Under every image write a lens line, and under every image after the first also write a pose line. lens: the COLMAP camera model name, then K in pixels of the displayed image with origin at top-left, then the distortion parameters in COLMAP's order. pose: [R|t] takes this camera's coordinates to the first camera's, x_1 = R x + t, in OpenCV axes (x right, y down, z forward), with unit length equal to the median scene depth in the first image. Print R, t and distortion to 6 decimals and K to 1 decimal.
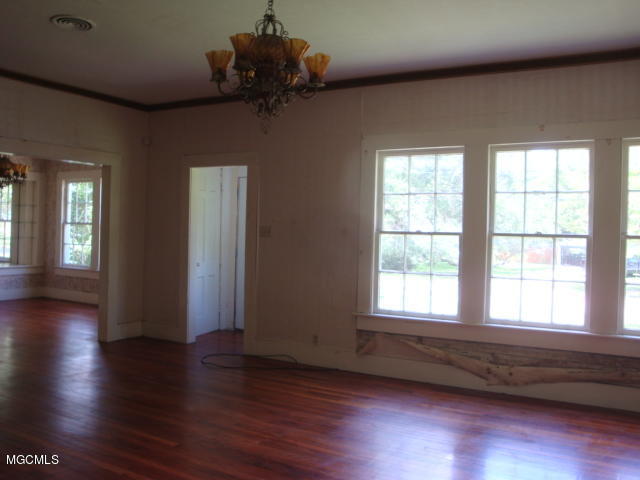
lens RADIAL K [[582.1, 0, 320.0], [0, 582.1, 240.0], [0, 0, 1]] dist [-0.118356, 0.017236]
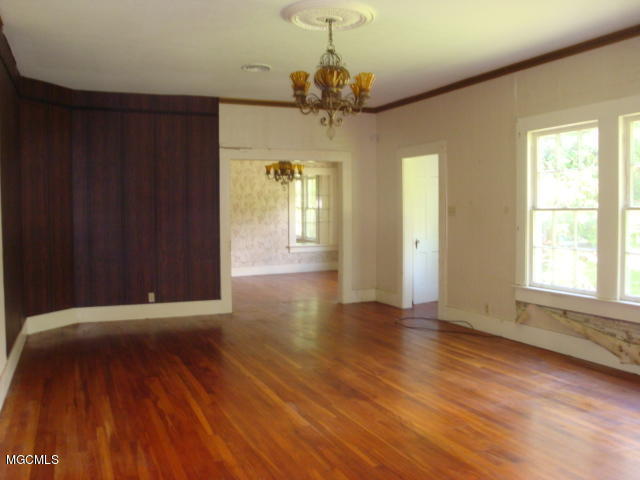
lens RADIAL K [[582.1, 0, 320.0], [0, 582.1, 240.0], [0, 0, 1]] dist [-0.118356, 0.017236]
pose [[0.802816, 0.000951, -0.596226, 0.437084], [0.016683, 0.999571, 0.024057, 0.011161], [0.595994, -0.029260, 0.802456, -0.065580]]
